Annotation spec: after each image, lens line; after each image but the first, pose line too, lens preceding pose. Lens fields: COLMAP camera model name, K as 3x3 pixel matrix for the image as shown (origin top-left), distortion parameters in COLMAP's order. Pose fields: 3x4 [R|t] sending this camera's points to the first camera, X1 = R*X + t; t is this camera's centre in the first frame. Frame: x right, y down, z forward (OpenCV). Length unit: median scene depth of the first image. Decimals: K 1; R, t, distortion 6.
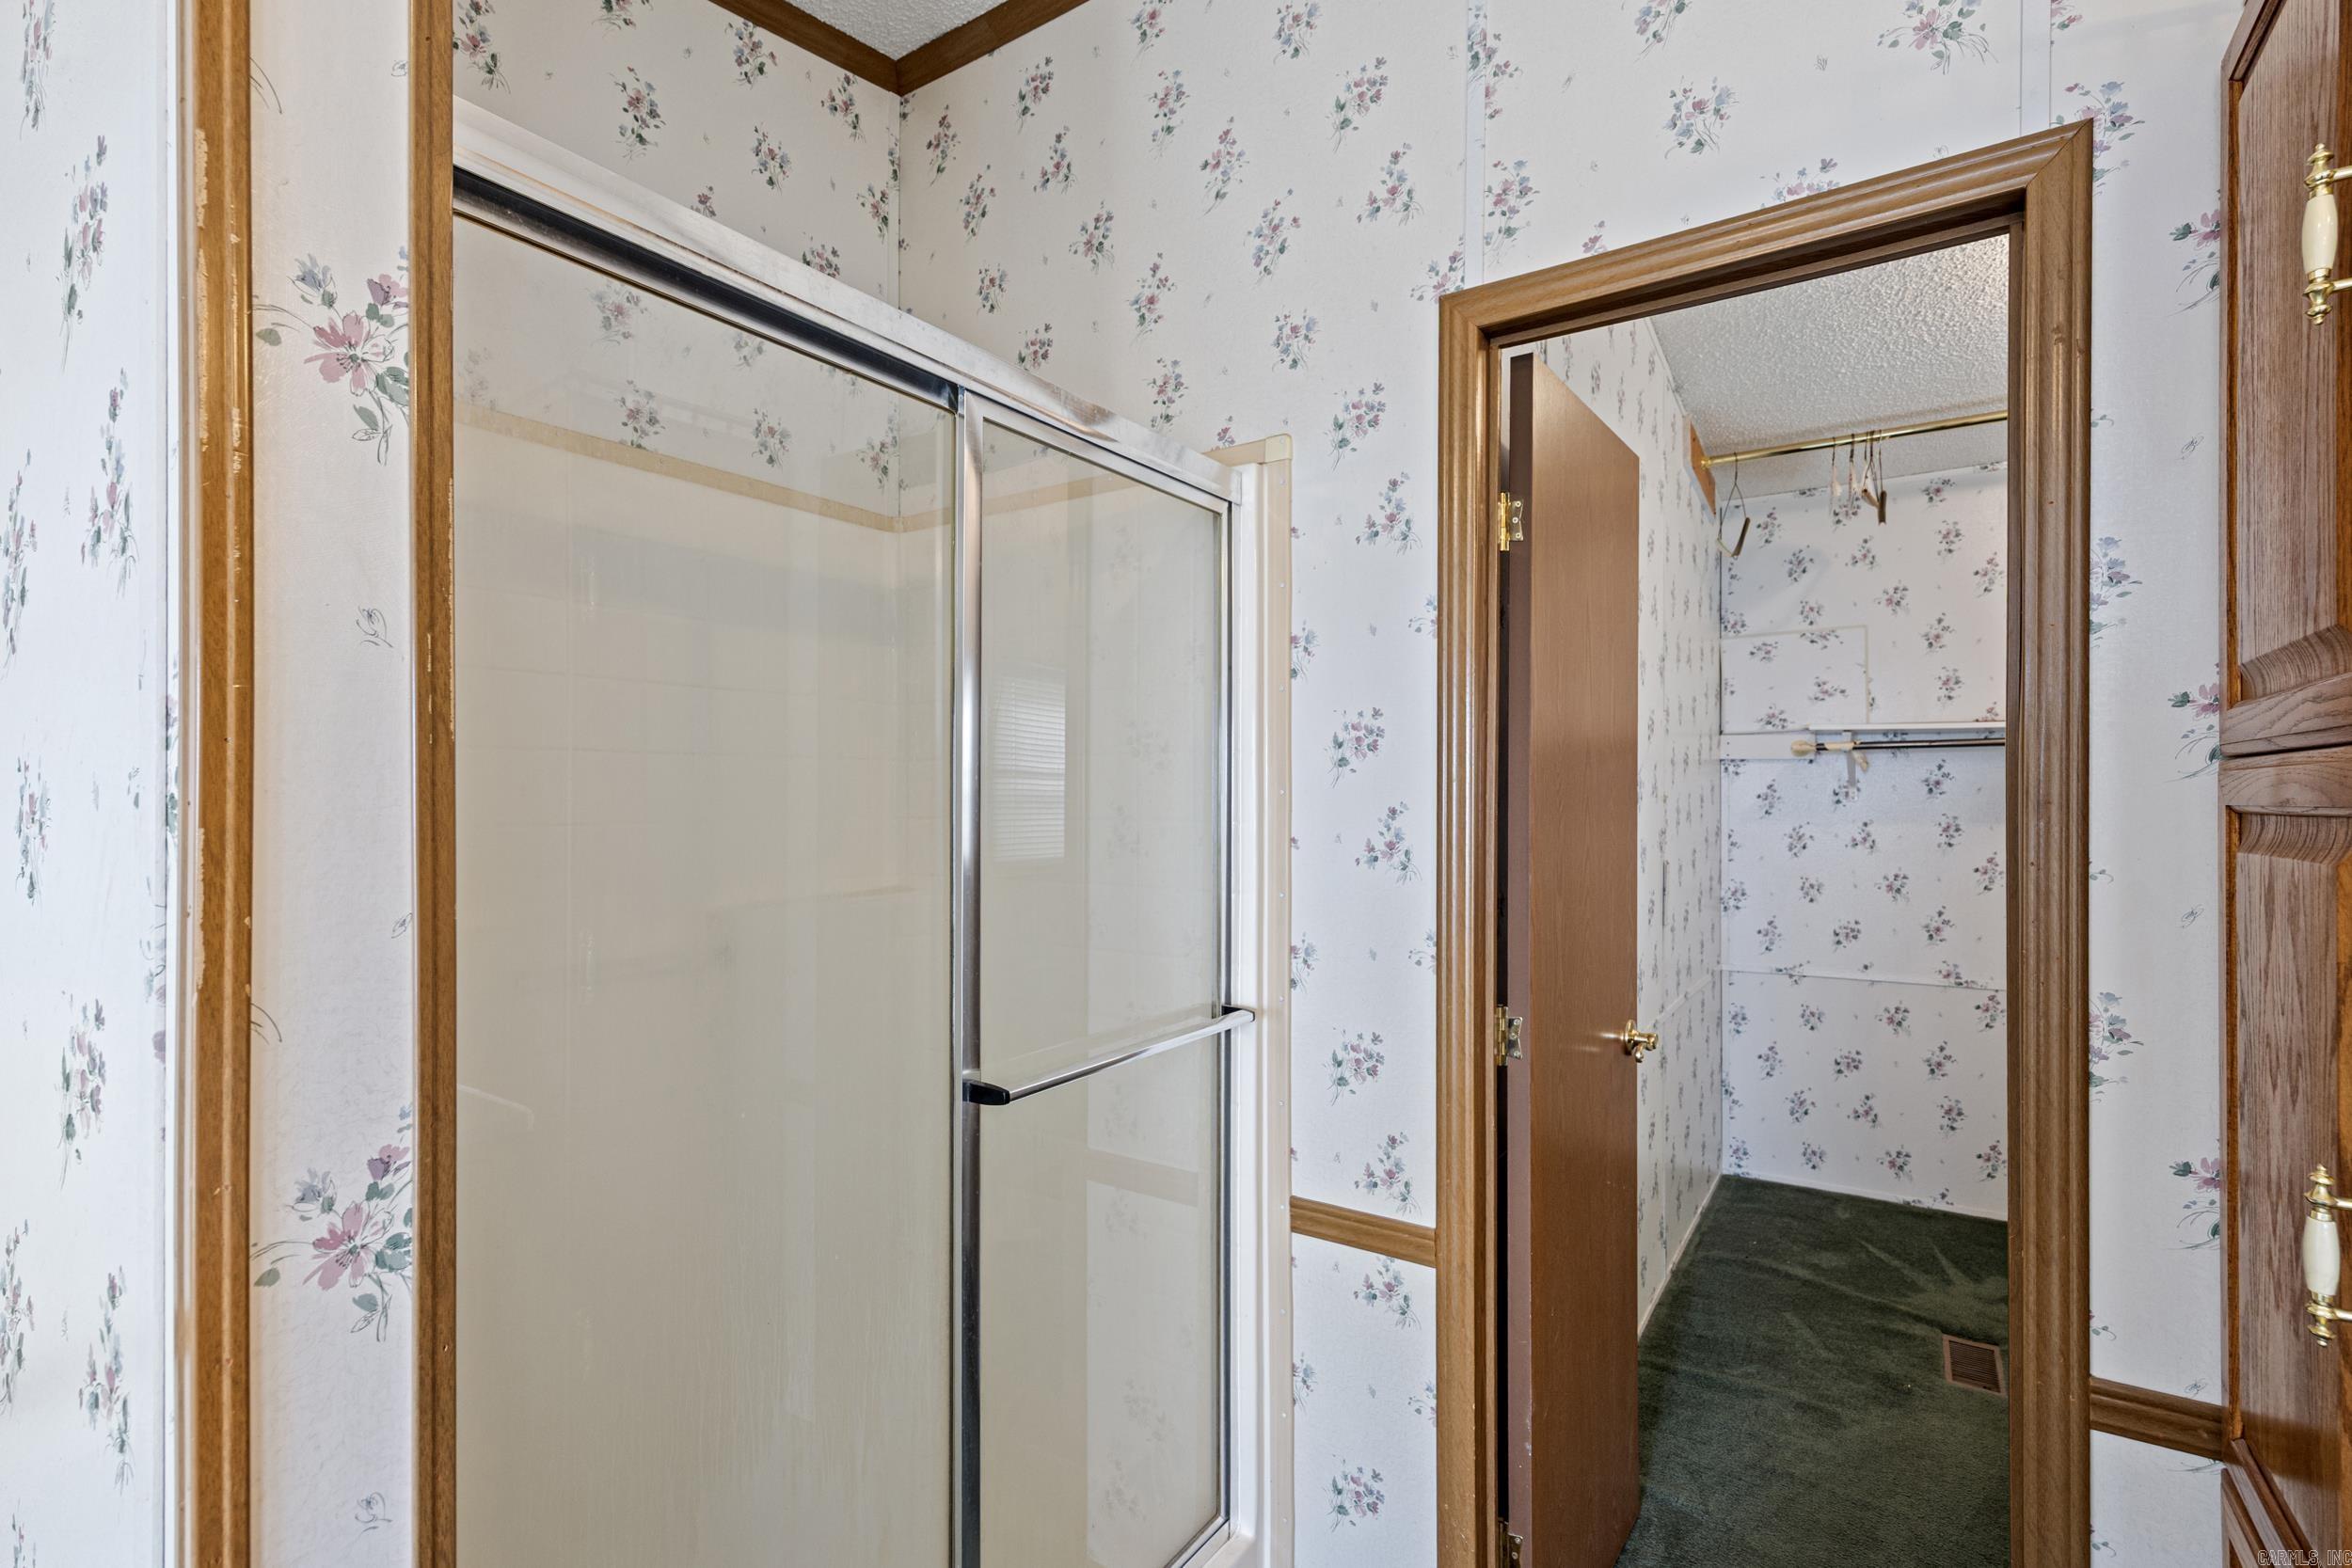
lens RADIAL K [[1077.9, 0, 1183.4], [0, 1077.9, 803.5], [0, 0, 1]] dist [0.008468, -0.002165]
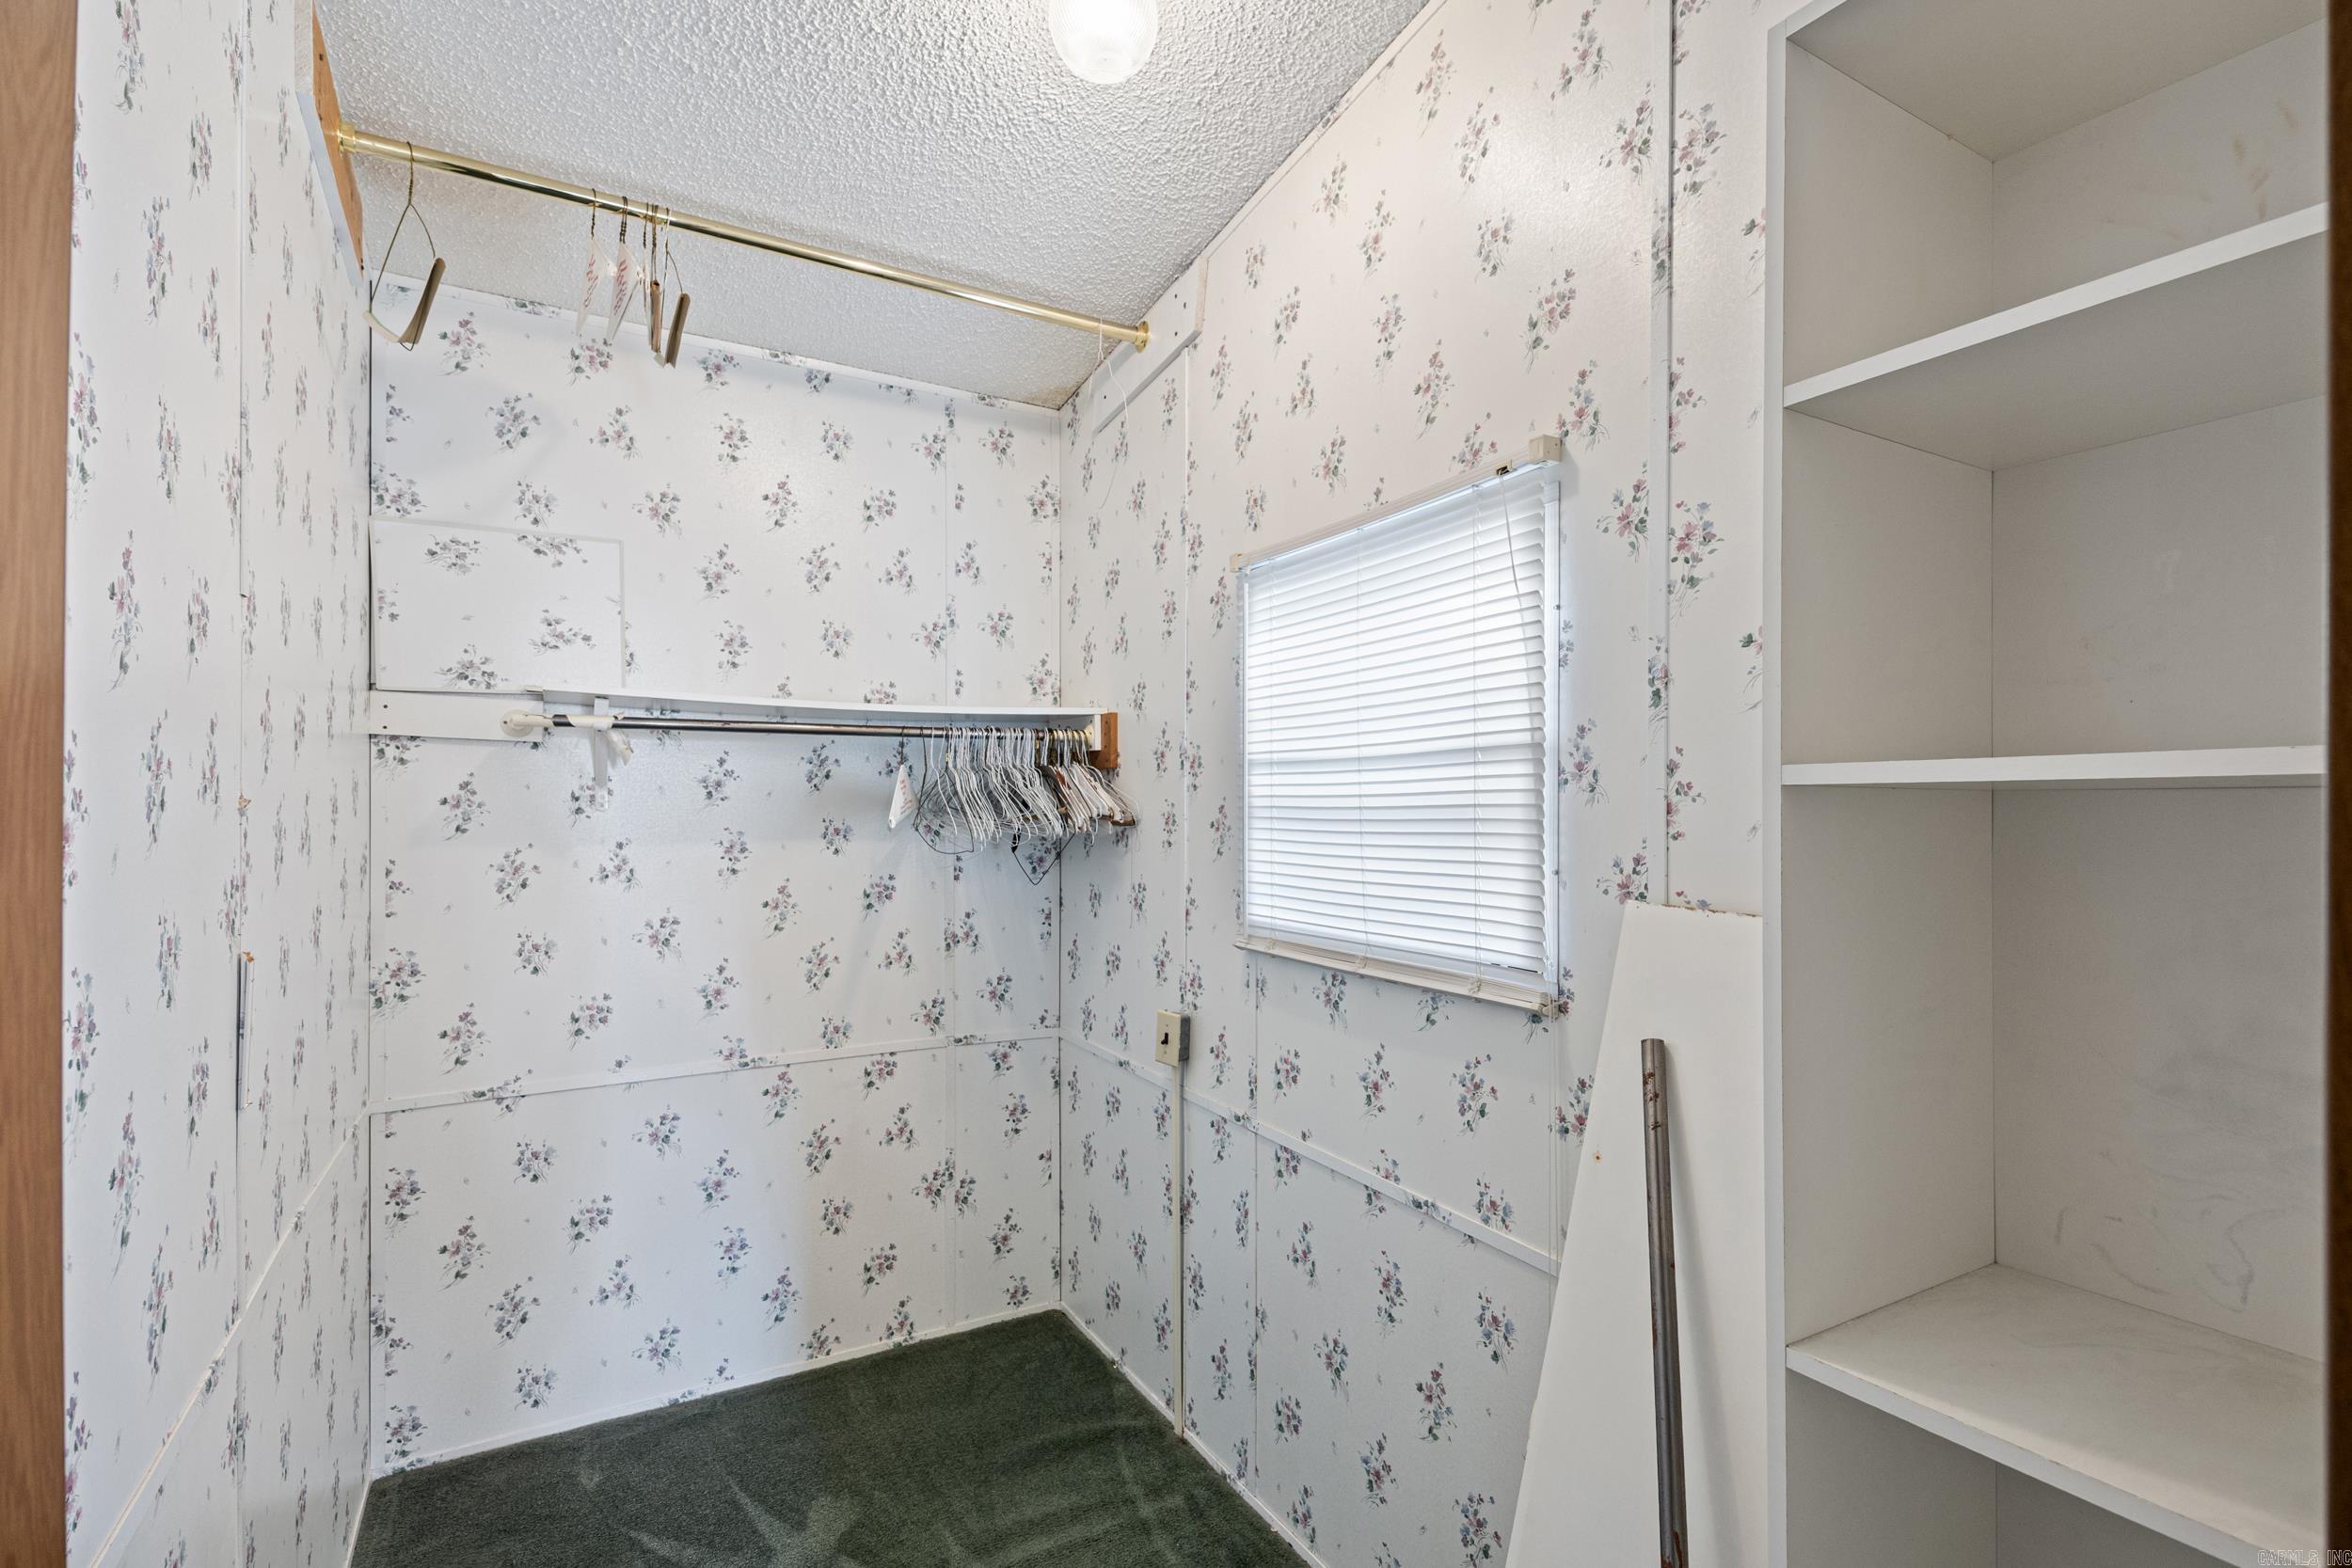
lens RADIAL K [[1077.9, 0, 1180.5], [0, 1077.9, 802.1], [0, 0, 1]] dist [0.008468, -0.002165]
pose [[0.433100, 0.002448, 0.901343, 0.189006], [-0.000544, 0.999997, -0.002455, -0.005372], [-0.901346, 0.000573, 0.433100, 0.411301]]
